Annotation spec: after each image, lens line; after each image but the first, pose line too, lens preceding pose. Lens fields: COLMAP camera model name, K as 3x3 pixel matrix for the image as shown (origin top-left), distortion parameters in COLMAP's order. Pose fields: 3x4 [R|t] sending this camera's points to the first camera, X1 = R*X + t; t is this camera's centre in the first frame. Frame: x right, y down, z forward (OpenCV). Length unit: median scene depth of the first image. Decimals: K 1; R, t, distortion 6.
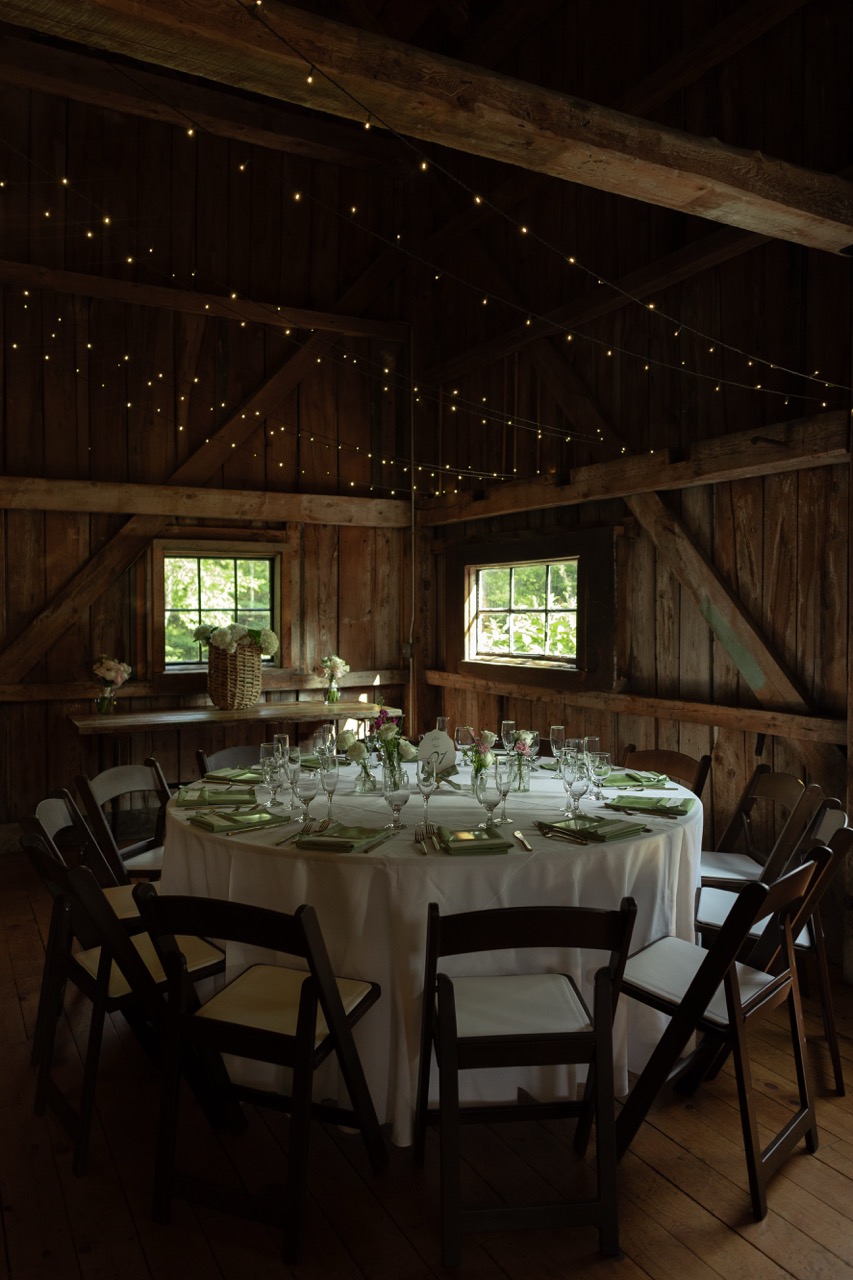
lens RADIAL K [[938.3, 0, 470.4], [0, 938.3, 639.4], [0, 0, 1]] dist [0.006919, 0.002026]
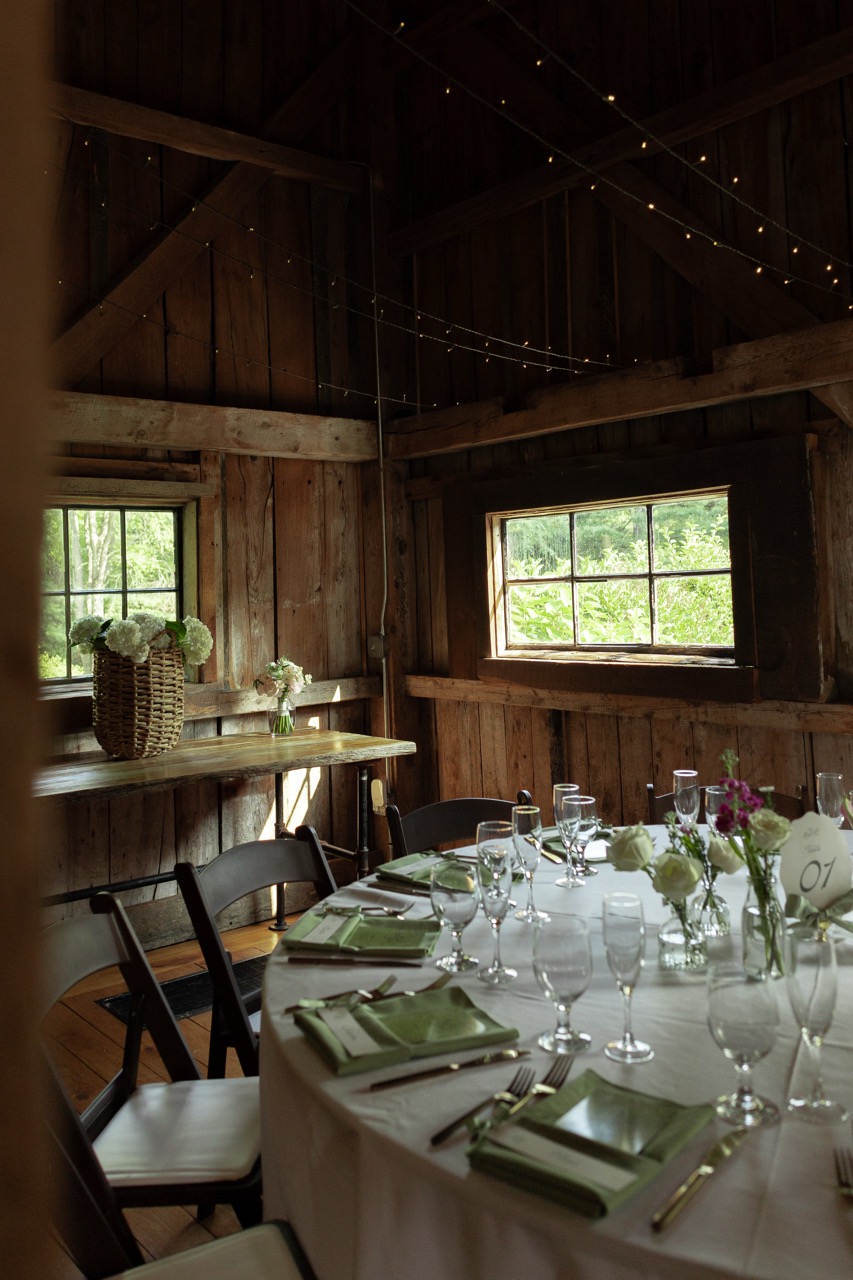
lens RADIAL K [[1074.7, 0, 426.3], [0, 1074.7, 546.7], [0, 0, 1]] dist [0.010001, -0.000677]
pose [[0.985642, -0.024388, 0.167078, -0.170909], [0.036833, 0.996739, -0.071801, -0.002750], [-0.164782, 0.076924, 0.983326, 0.268967]]
